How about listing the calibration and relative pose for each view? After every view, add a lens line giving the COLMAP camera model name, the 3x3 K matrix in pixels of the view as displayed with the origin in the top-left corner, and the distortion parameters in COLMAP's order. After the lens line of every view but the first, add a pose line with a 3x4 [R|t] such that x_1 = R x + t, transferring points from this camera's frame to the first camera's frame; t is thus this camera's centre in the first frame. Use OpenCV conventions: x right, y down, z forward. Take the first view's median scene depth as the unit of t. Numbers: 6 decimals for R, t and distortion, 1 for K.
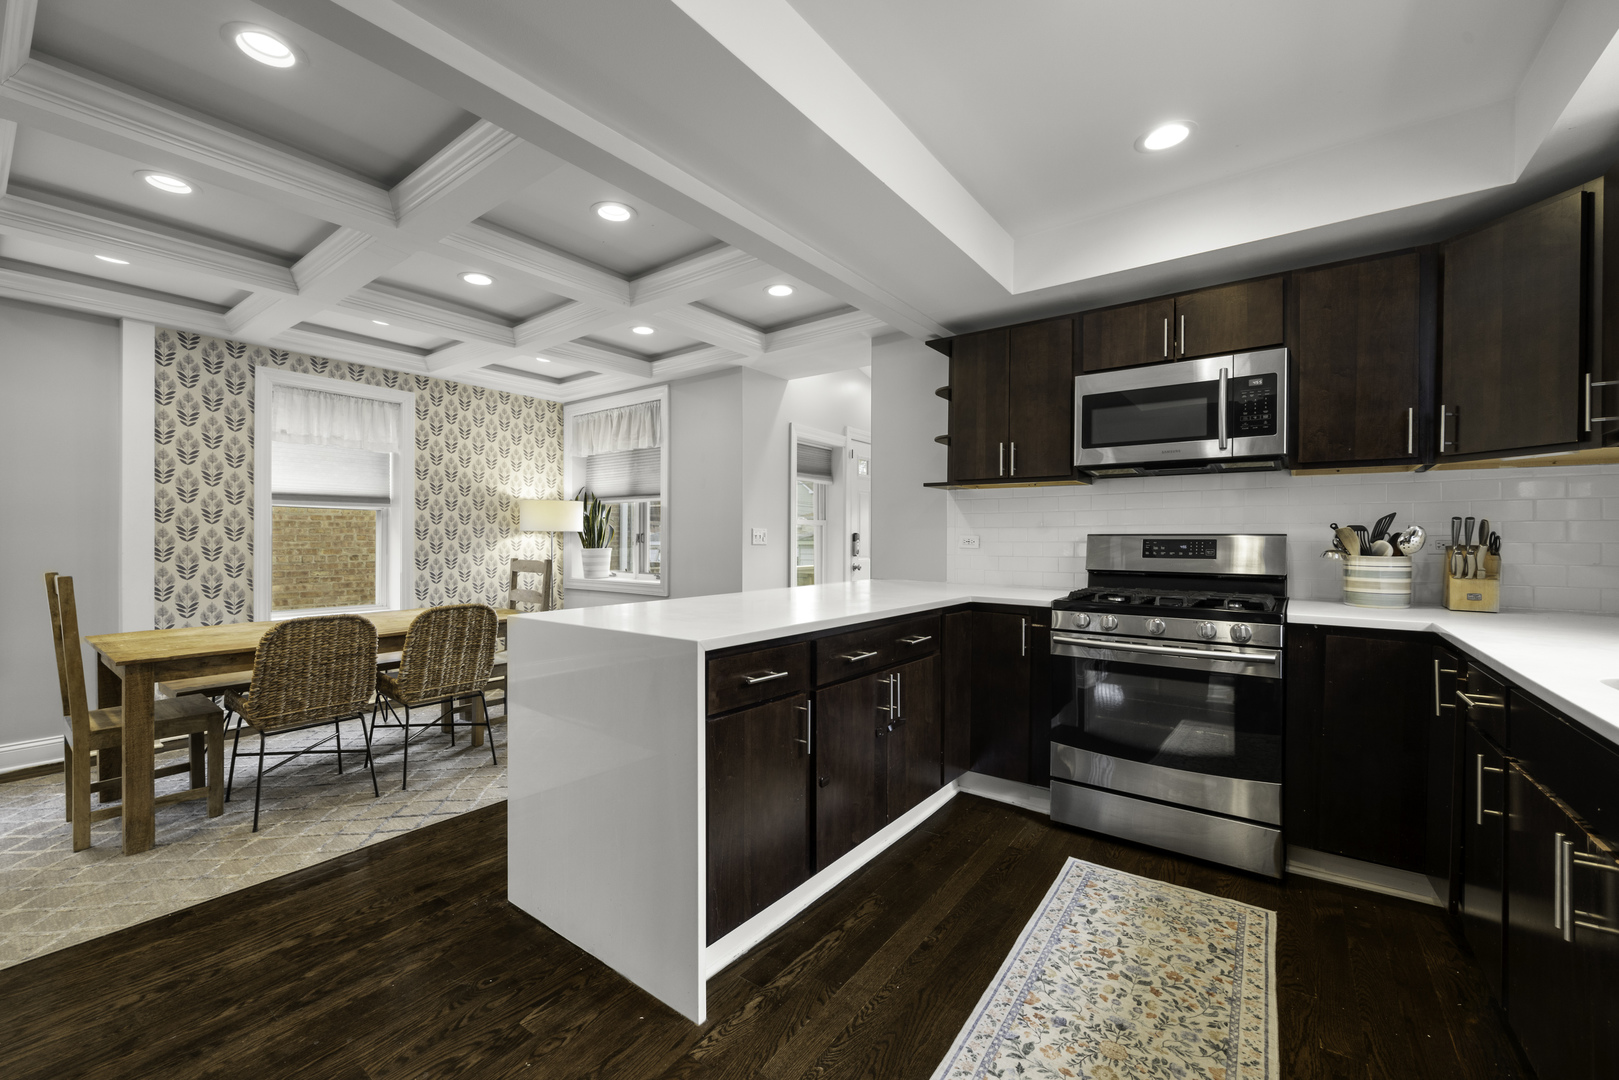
lens RADIAL K [[672.6, 0, 785.6], [0, 672.6, 538.5], [0, 0, 1]] dist [-0.006123, 0.000620]
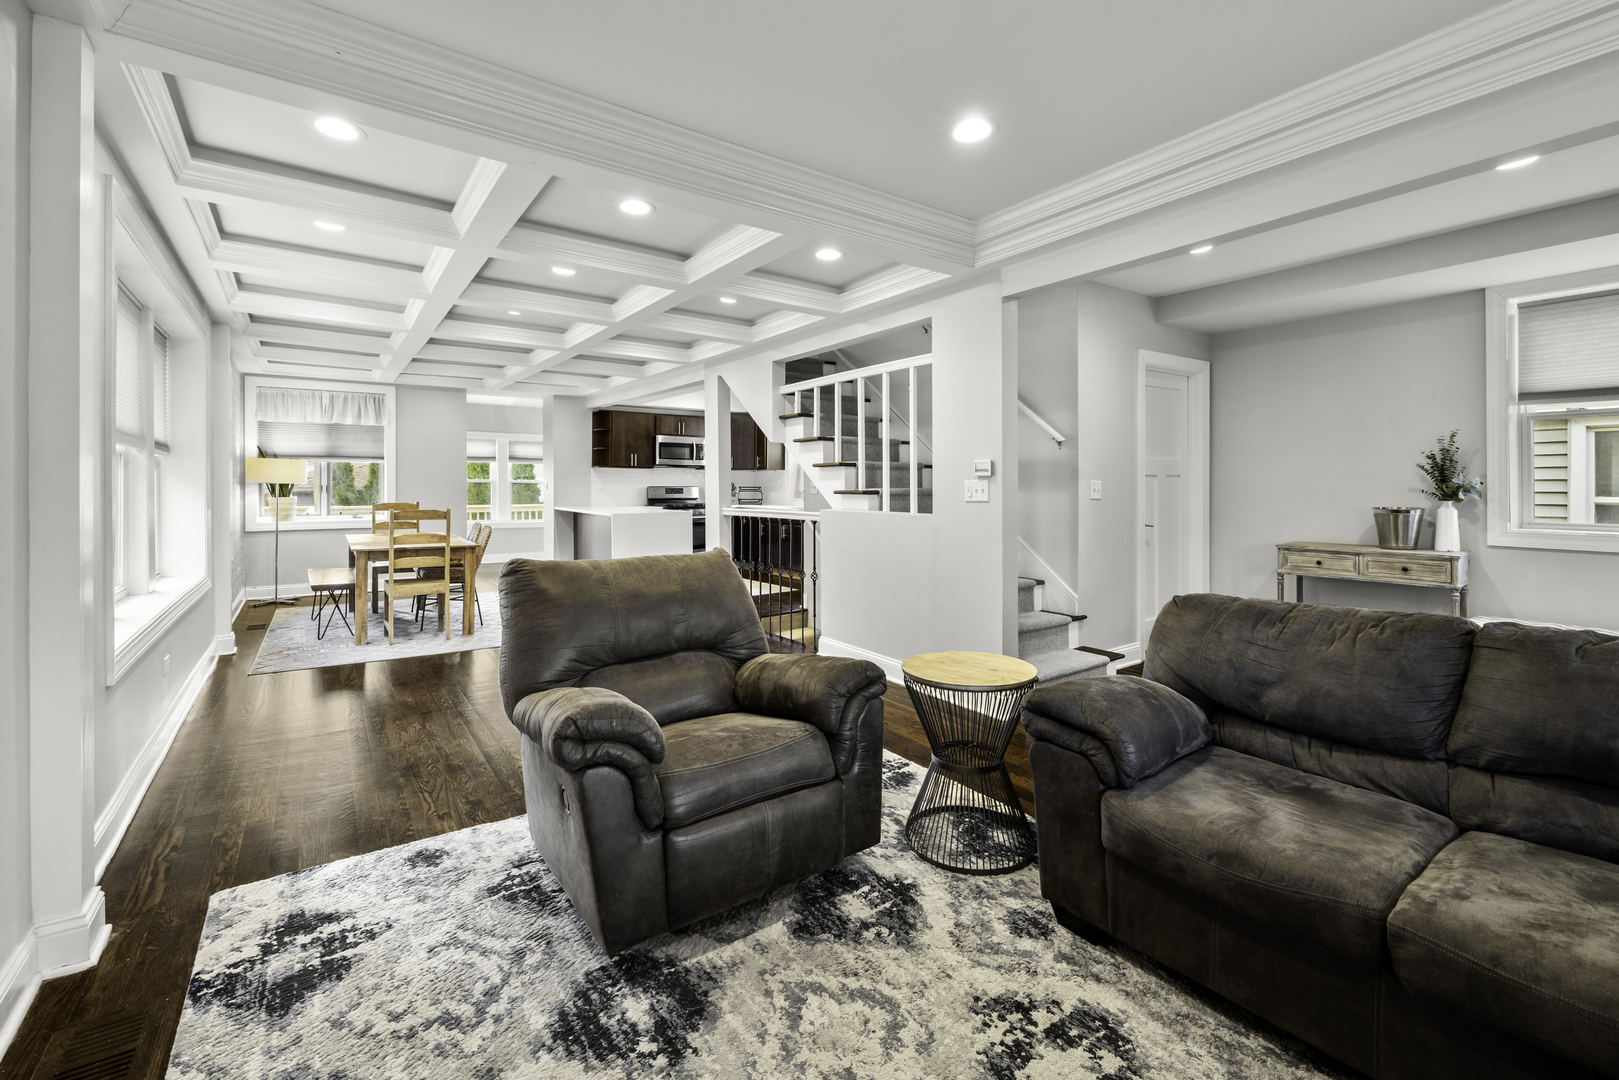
lens RADIAL K [[698.2, 0, 818.5], [0, 698.2, 490.6], [0, 0, 1]] dist [0.001597, 0.000046]
pose [[0.291777, 0.002269, 0.956484, -1.382784], [-0.000321, 0.999997, -0.002274, 0.008326], [-0.956486, 0.000356, 0.291776, -0.376743]]
